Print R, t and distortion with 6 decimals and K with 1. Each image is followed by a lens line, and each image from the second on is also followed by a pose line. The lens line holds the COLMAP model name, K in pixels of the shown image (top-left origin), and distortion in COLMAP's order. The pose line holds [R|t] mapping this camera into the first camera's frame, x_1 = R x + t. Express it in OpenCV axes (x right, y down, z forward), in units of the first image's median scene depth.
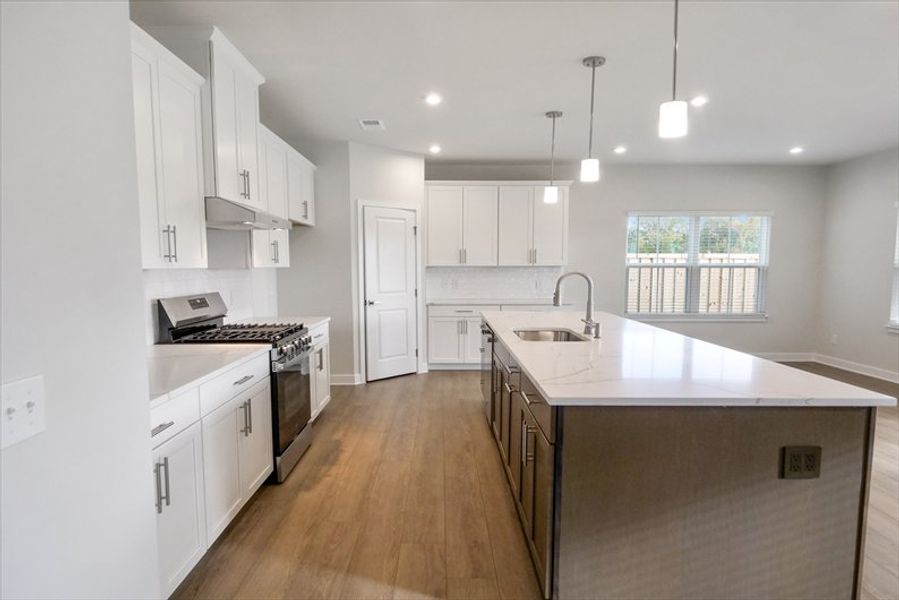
lens RADIAL K [[590.4, 0, 450.2], [0, 590.4, 315.0], [0, 0, 1]] dist [-0.004081, -0.004064]
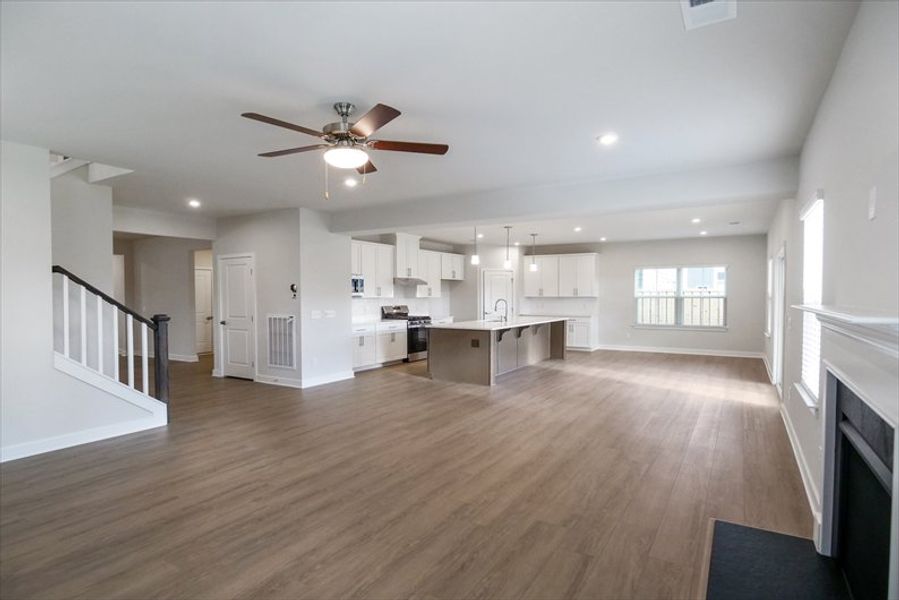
lens RADIAL K [[490.4, 0, 442.5], [0, 490.4, 306.1], [0, 0, 1]] dist [-0.007439, -0.000435]
pose [[0.841891, 0.010066, -0.539554, 0.766263], [-0.044081, 0.997768, -0.050167, 0.056512], [0.537845, 0.066019, 0.840455, -0.704115]]
